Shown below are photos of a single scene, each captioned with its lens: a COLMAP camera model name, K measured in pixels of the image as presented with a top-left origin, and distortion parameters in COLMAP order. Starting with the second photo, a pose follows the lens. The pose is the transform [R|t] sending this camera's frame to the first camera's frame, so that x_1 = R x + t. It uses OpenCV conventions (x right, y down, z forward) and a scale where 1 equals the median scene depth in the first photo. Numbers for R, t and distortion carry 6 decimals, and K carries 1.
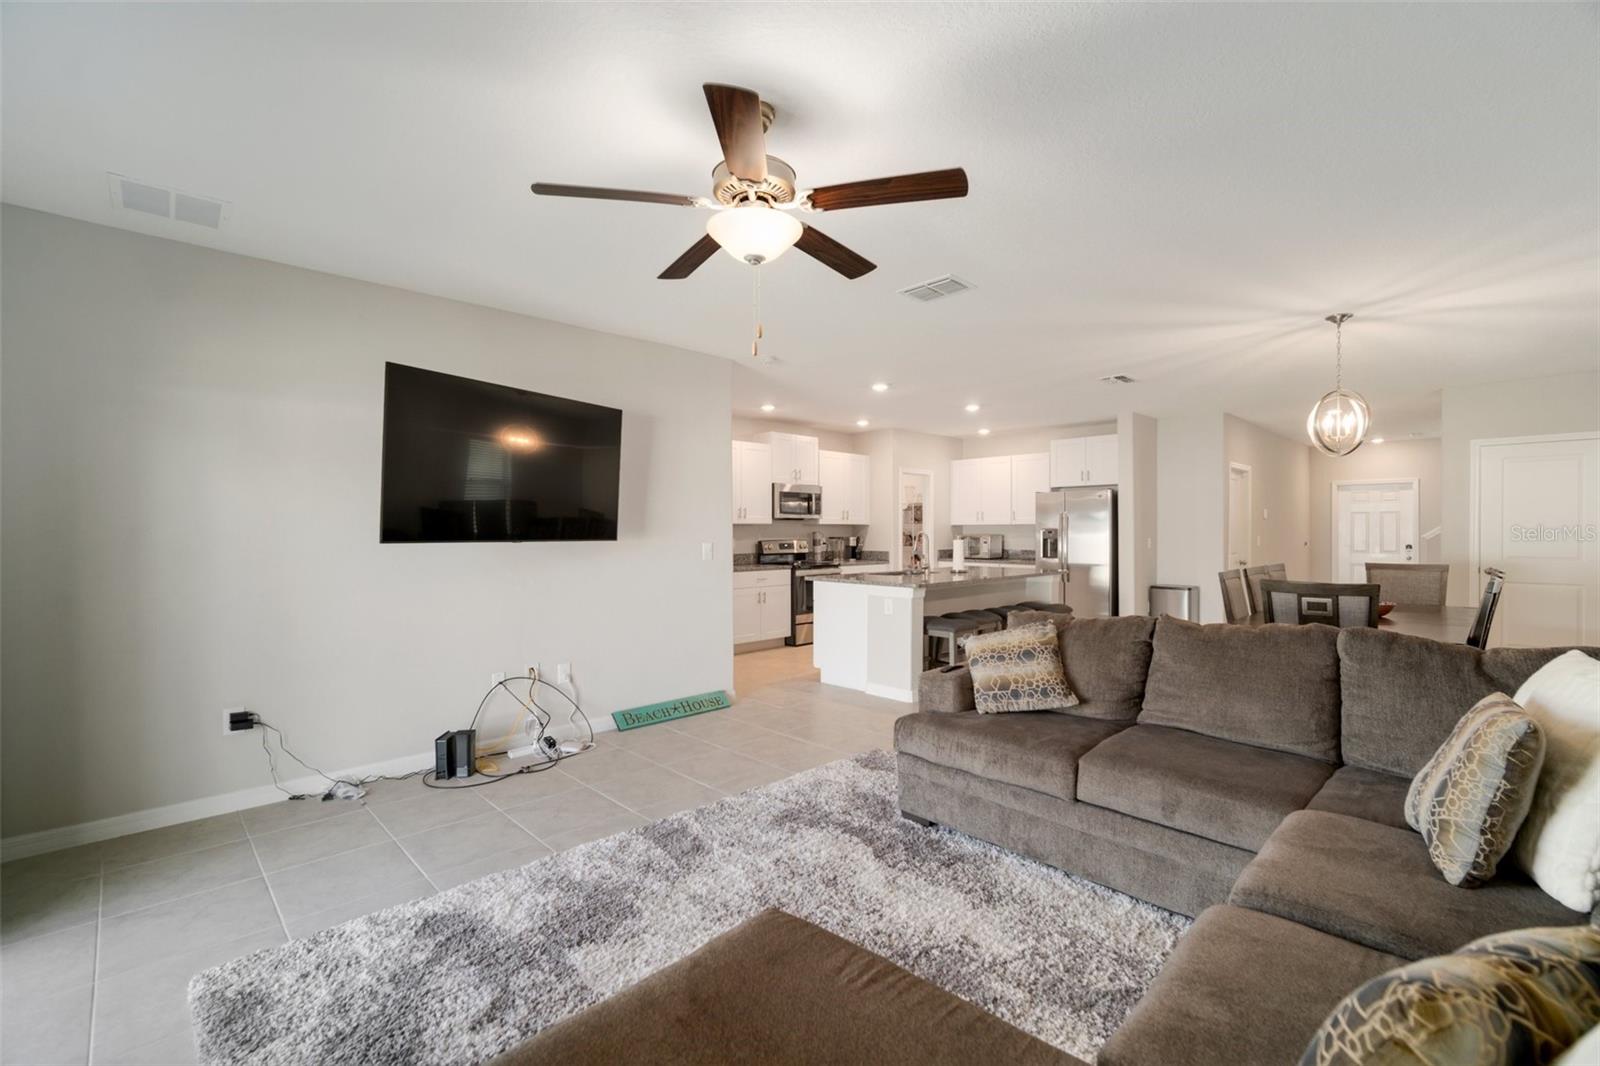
lens RADIAL K [[705.5, 0, 772.8], [0, 705.5, 525.0], [0, 0, 1]] dist [-0.002122, 0.001766]
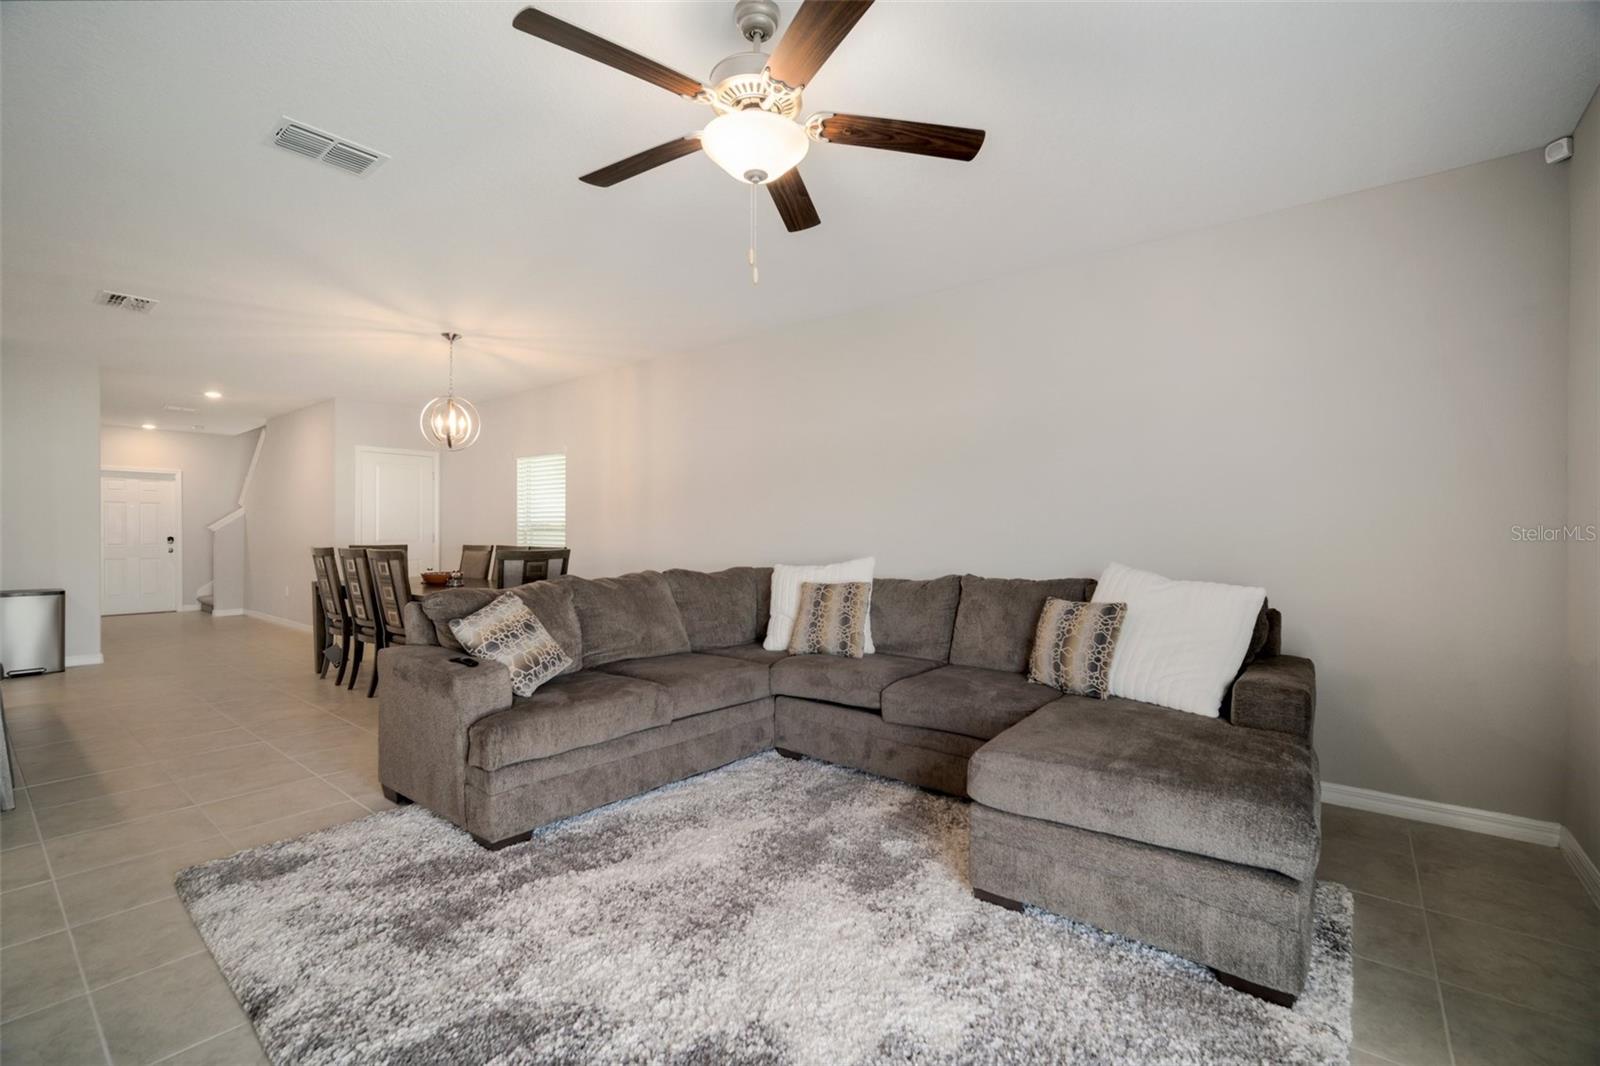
lens RADIAL K [[705.5, 0, 816.3], [0, 705.5, 537.1], [0, 0, 1]] dist [-0.002122, 0.001766]
pose [[-0.154806, -0.005109, 0.987932, -0.625265], [-0.007178, 0.999966, 0.004047, 0.051335], [-0.987919, -0.006465, -0.154837, 0.729579]]
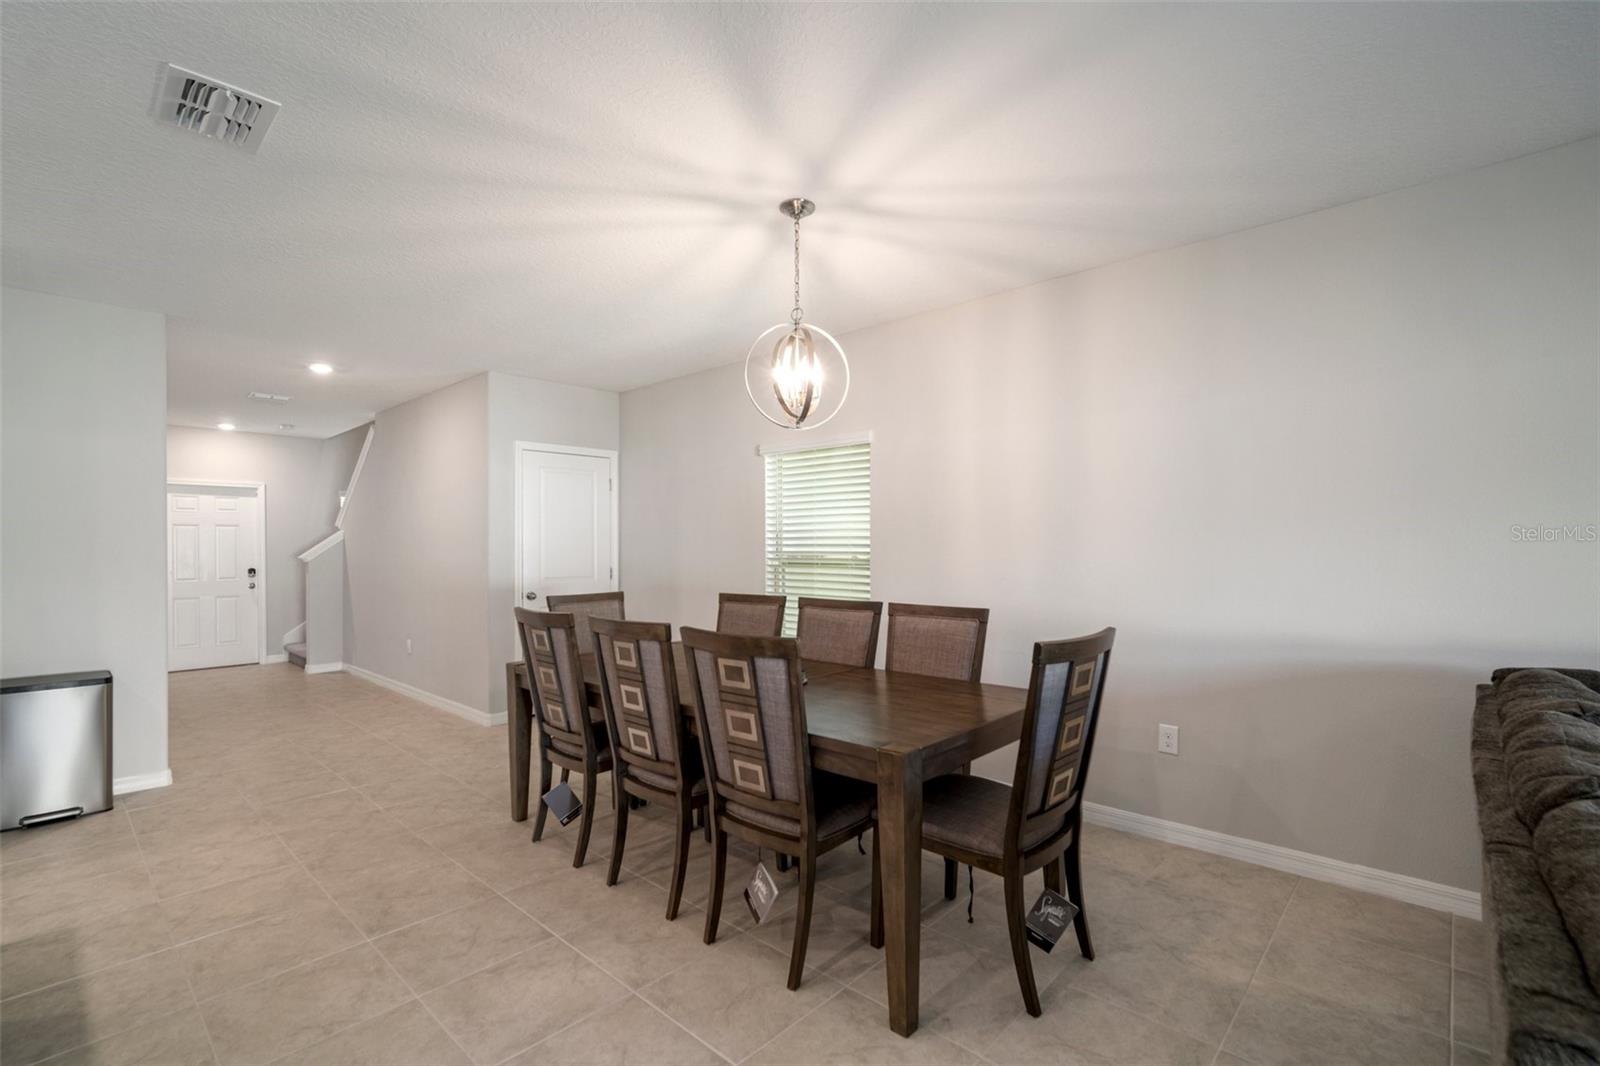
lens RADIAL K [[705.5, 0, 798.1], [0, 705.5, 547.3], [0, 0, 1]] dist [-0.002122, 0.001766]
pose [[-0.092057, -0.001872, 0.995752, 0.205349], [-0.000095, 0.999998, 0.001871, 0.008928], [-0.995754, 0.000078, -0.092057, 1.343392]]
